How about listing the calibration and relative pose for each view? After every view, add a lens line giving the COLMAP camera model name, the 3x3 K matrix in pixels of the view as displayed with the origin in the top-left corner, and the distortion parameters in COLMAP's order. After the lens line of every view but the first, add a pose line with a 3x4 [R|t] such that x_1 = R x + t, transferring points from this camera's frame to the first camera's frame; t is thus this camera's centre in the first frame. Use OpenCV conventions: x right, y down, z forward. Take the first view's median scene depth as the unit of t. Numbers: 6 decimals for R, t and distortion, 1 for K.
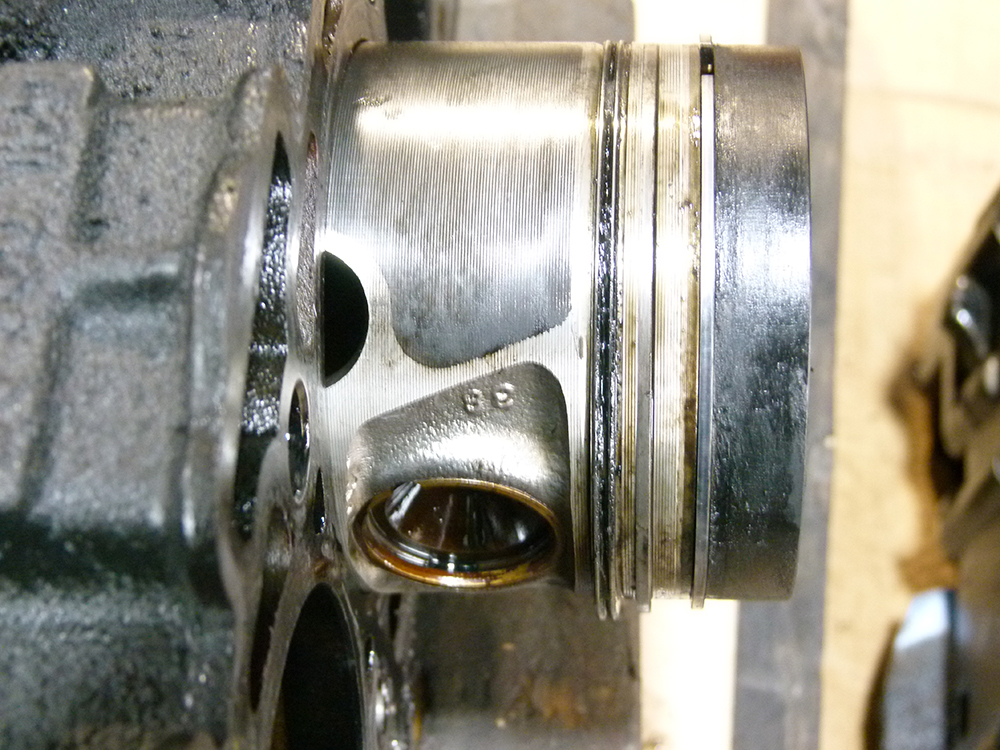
lens RADIAL K [[1907.4, 0, 500.0], [0, 1907.4, 375.0], [0, 0, 1]] dist [-0.078392, -0.104375]
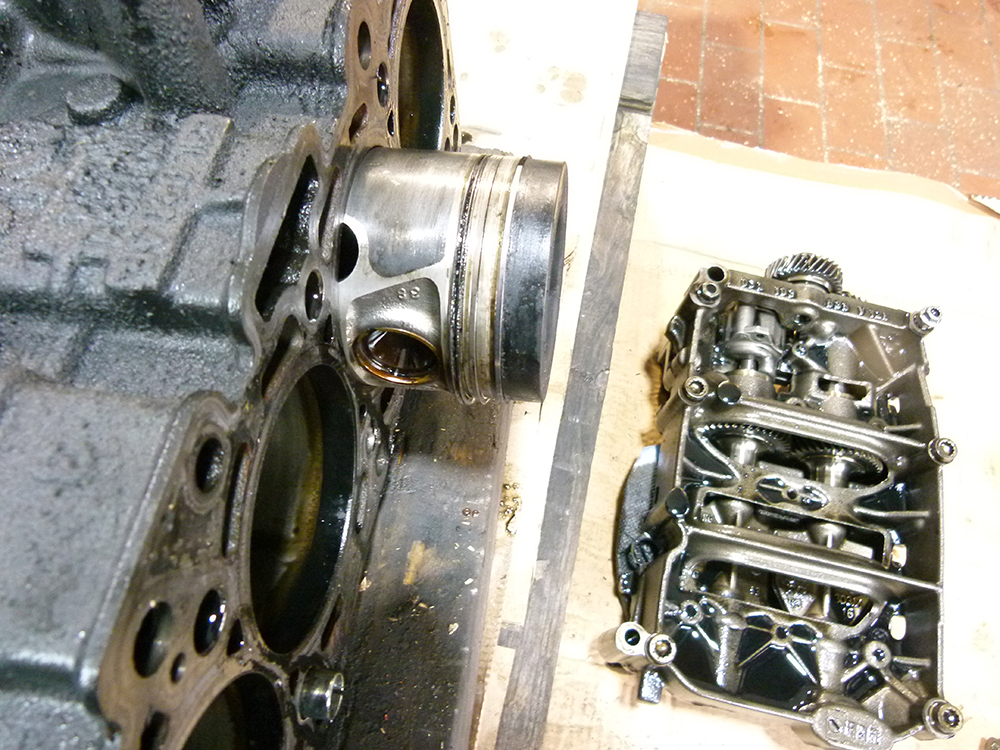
lens RADIAL K [[762.2, 0, 500.0], [0, 762.2, 375.0], [0, 0, 1]] dist [0.008786, 0.004746]
pose [[0.995185, 0.089029, -0.040999, 0.152638], [-0.089396, 0.995970, -0.007202, 0.108502], [0.040193, 0.010832, 0.999133, 0.084912]]
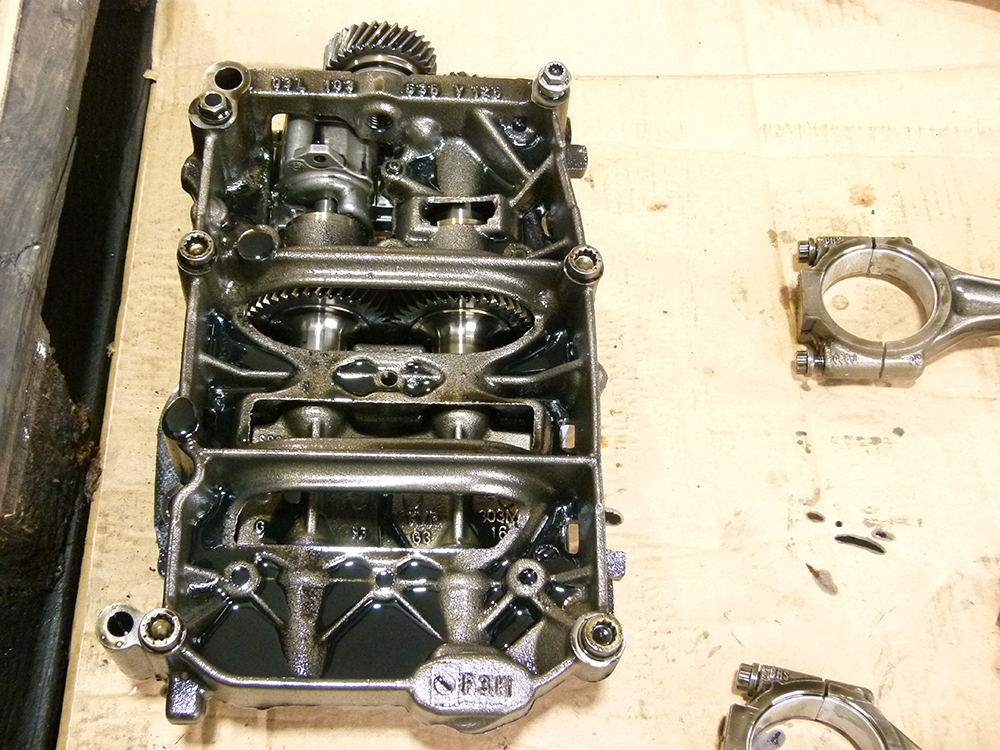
lens RADIAL K [[1290.8, 0, 500.0], [0, 1290.8, 375.0], [0, 0, 1]] dist [-0.019034, -0.006924]
pose [[0.991993, -0.122178, 0.031981, 1.053329], [0.122761, 0.992292, -0.016928, 0.418053], [-0.029667, 0.020718, 0.999345, -0.136715]]
